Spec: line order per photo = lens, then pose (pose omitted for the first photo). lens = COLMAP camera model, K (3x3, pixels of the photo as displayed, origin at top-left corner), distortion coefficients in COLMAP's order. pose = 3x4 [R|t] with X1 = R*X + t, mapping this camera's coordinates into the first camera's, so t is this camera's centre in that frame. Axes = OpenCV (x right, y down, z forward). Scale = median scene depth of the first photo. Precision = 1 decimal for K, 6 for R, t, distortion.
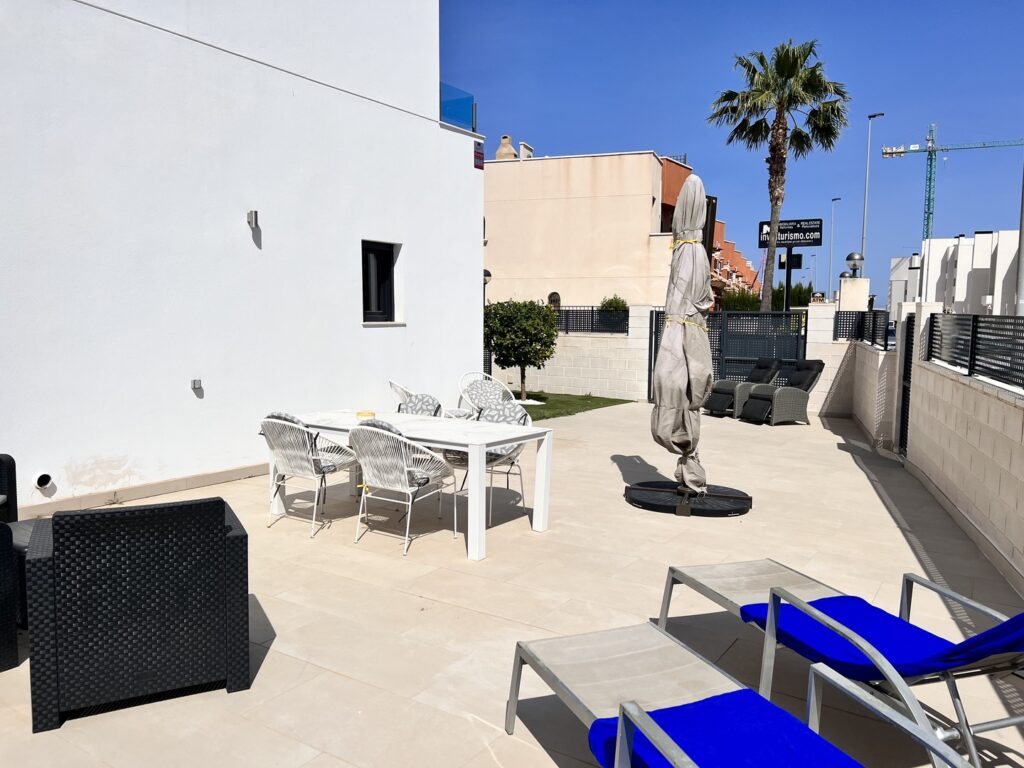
lens RADIAL K [[775.9, 0, 514.5], [0, 775.9, 384.2], [0, 0, 1]] dist [0.033145, 0.001623]
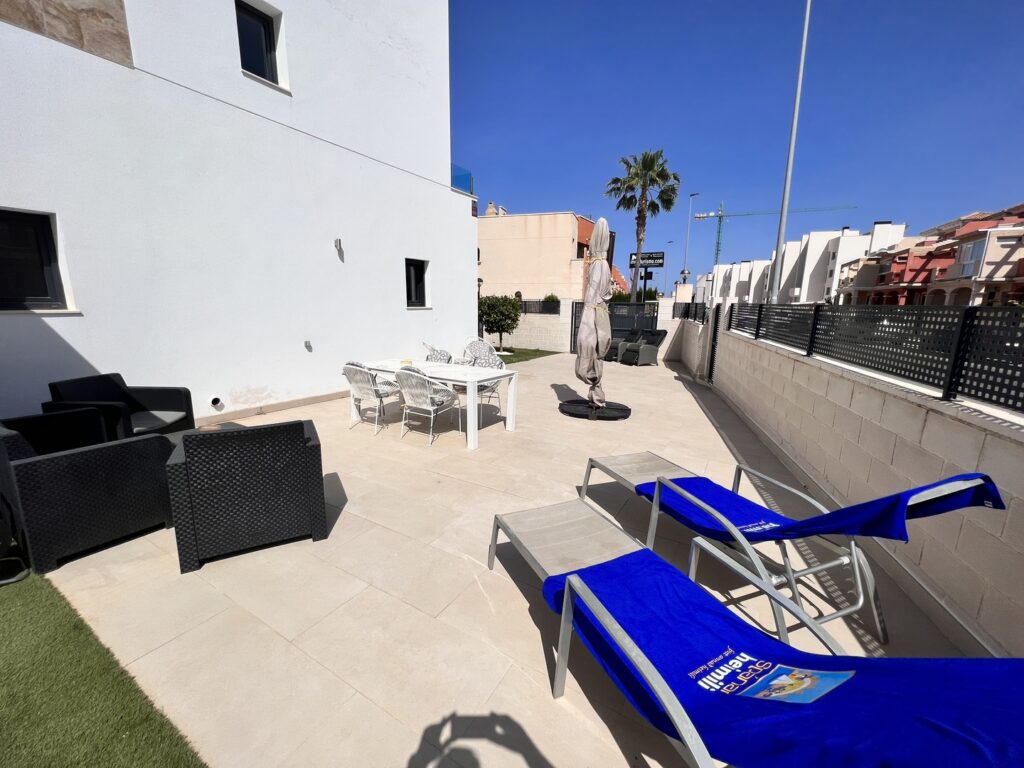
lens RADIAL K [[412.0, 0, 507.0], [0, 412.0, 384.4], [0, 0, 1]] dist [-0.003388, 0.001610]
pose [[0.999680, -0.001591, 0.025243, 0.003093], [-0.000988, 0.994799, 0.101852, -0.004051], [-0.025274, -0.101845, 0.994479, 0.103472]]
